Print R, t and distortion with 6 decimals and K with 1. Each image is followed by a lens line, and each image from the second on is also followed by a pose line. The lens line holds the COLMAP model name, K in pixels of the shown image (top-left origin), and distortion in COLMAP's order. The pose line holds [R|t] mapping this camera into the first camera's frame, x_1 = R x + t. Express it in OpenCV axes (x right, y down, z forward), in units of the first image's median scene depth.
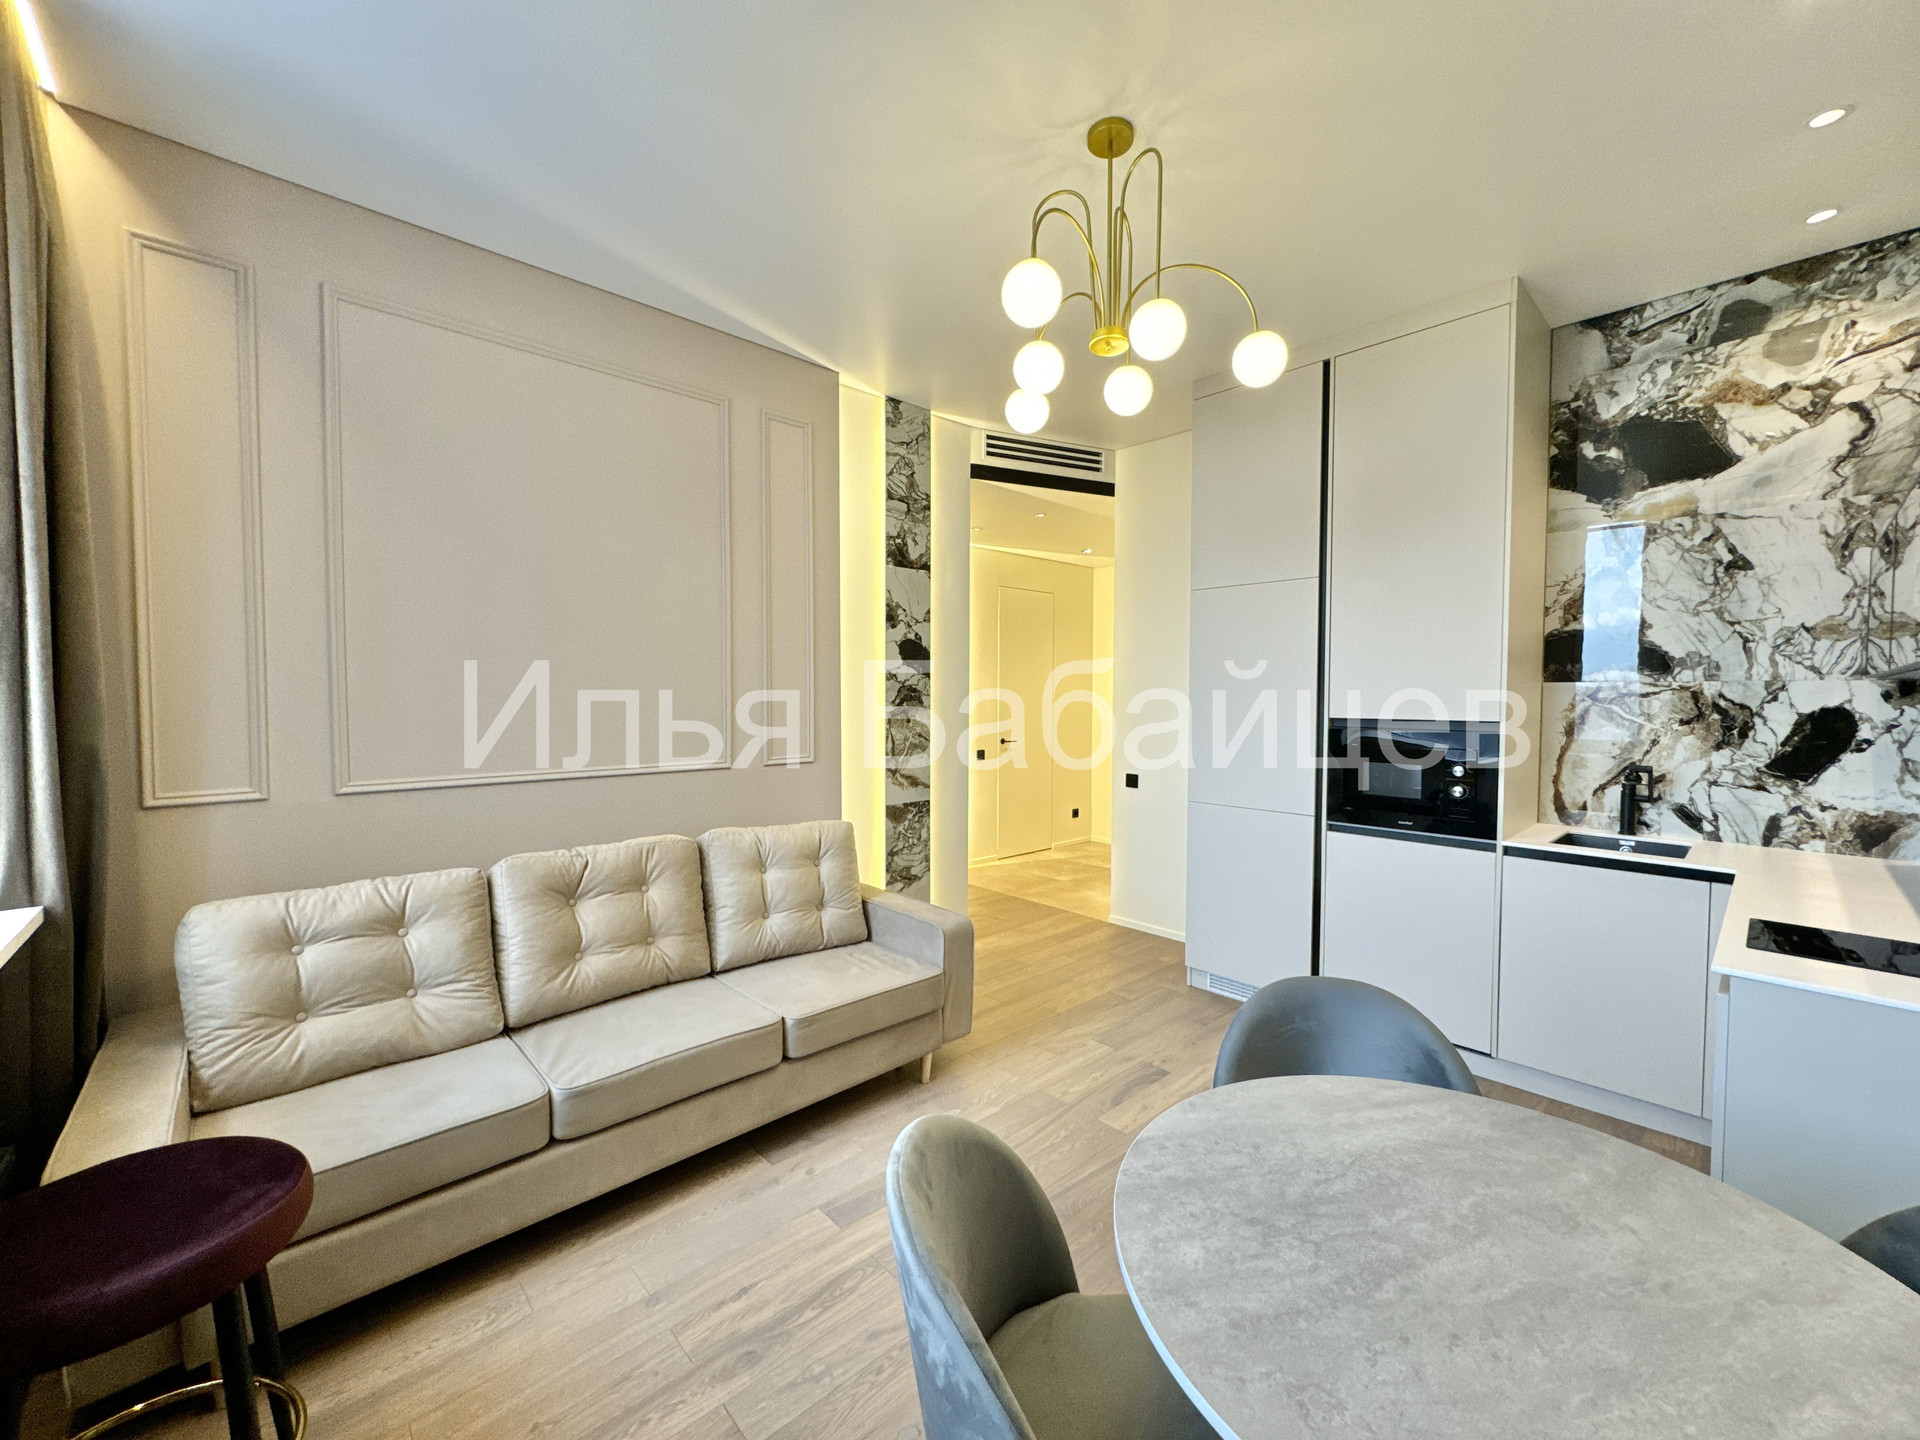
lens RADIAL K [[769.1, 0, 960.0], [0, 769.1, 720.0], [0, 0, 1]] dist [-0.001538, -0.000059]
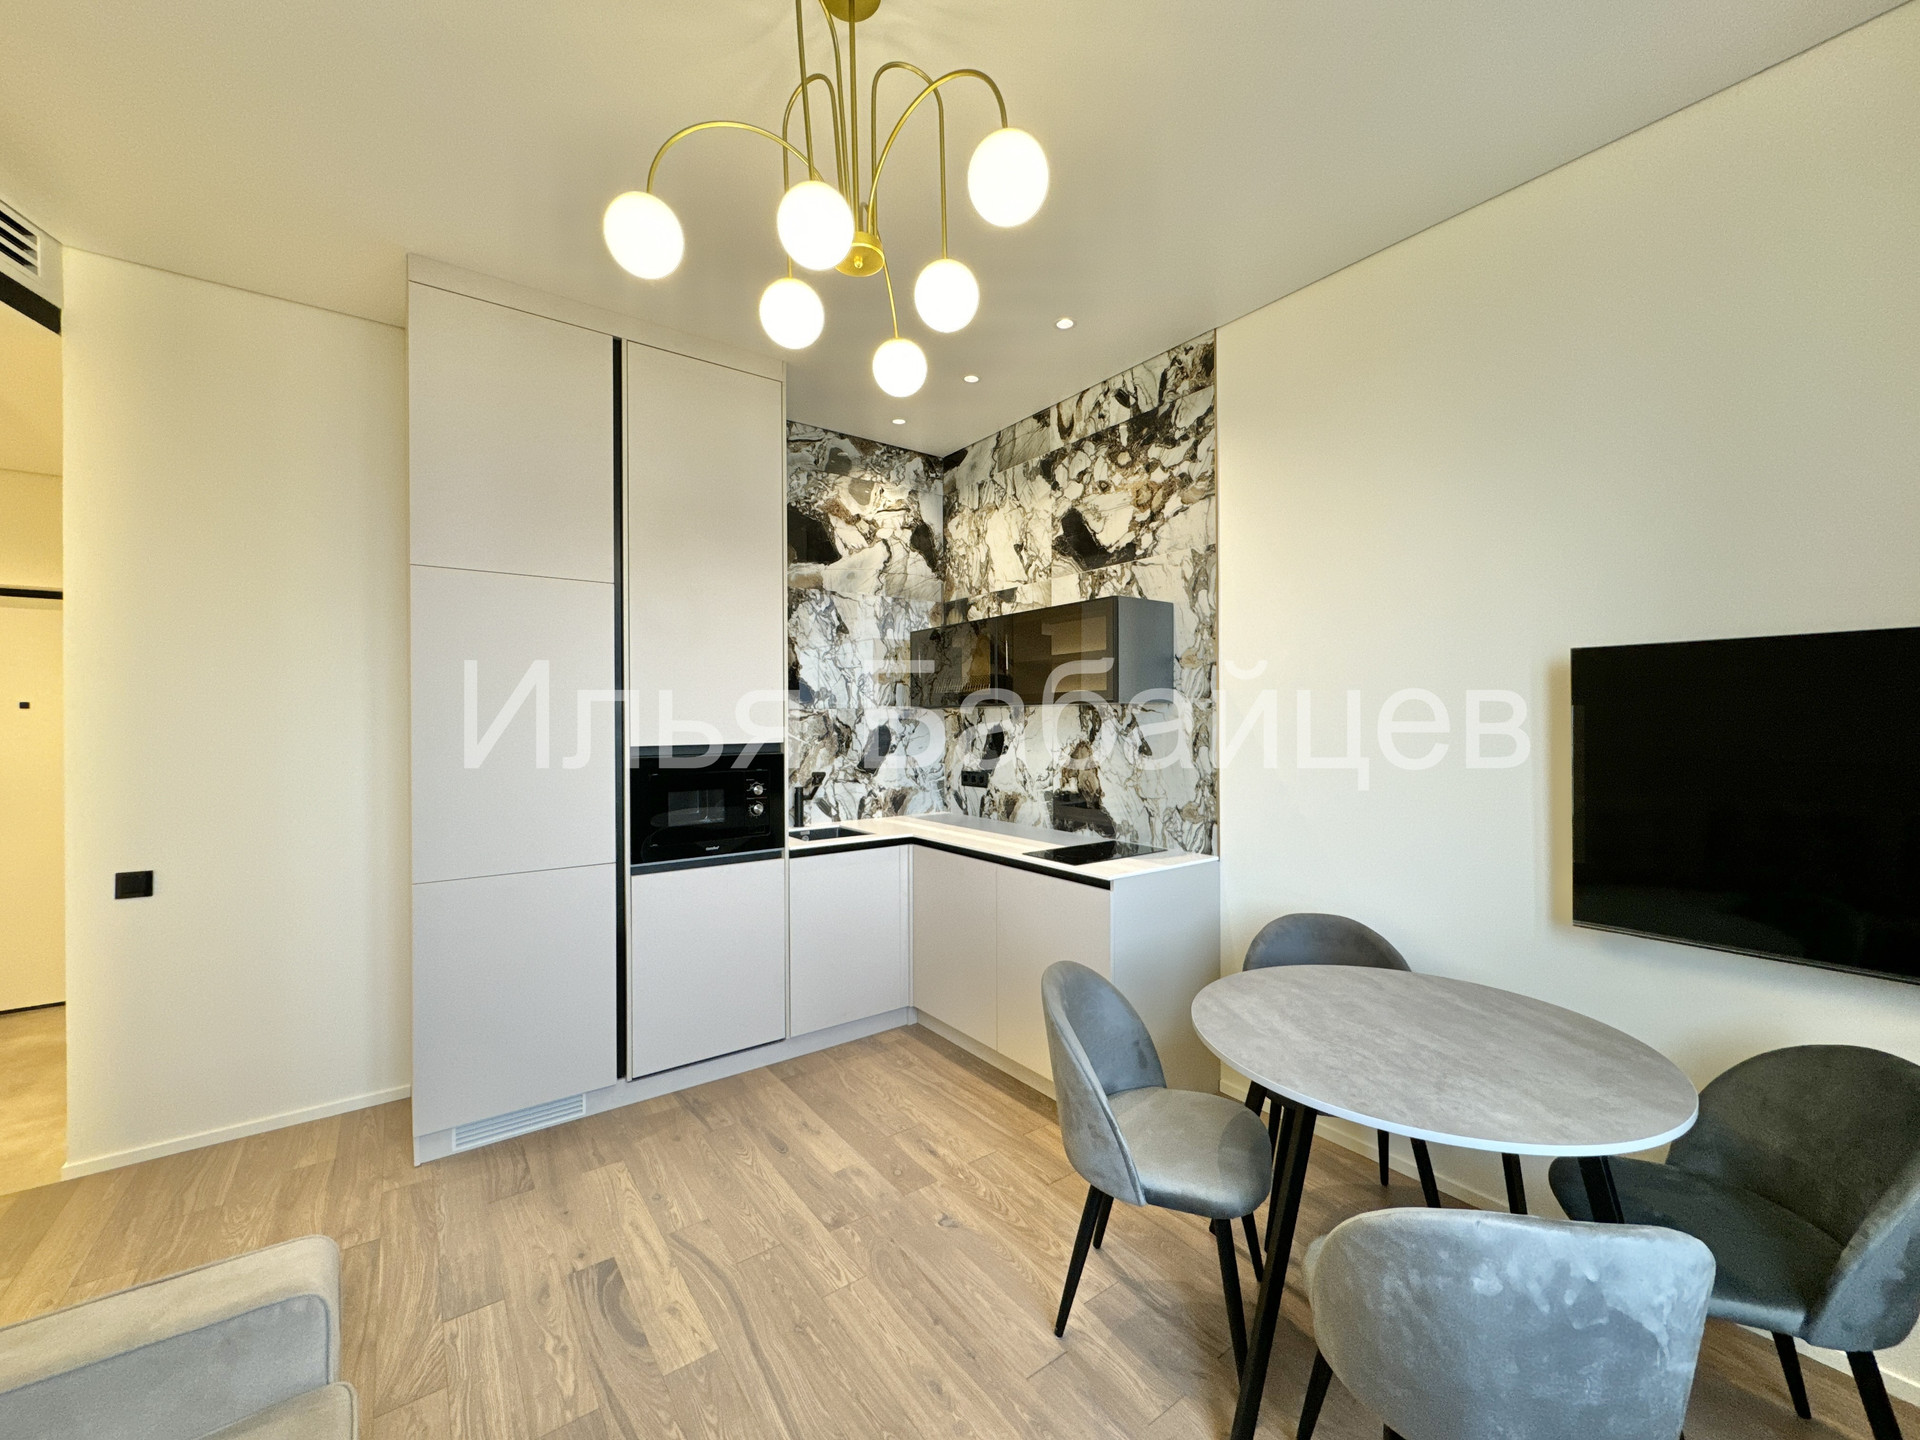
lens RADIAL K [[769.1, 0, 960.0], [0, 769.1, 720.0], [0, 0, 1]] dist [-0.001538, -0.000059]
pose [[0.107521, -0.006140, 0.994184, -0.416038], [0.038738, 0.999247, 0.001981, -0.024055], [-0.993448, 0.038299, 0.107678, 0.631212]]
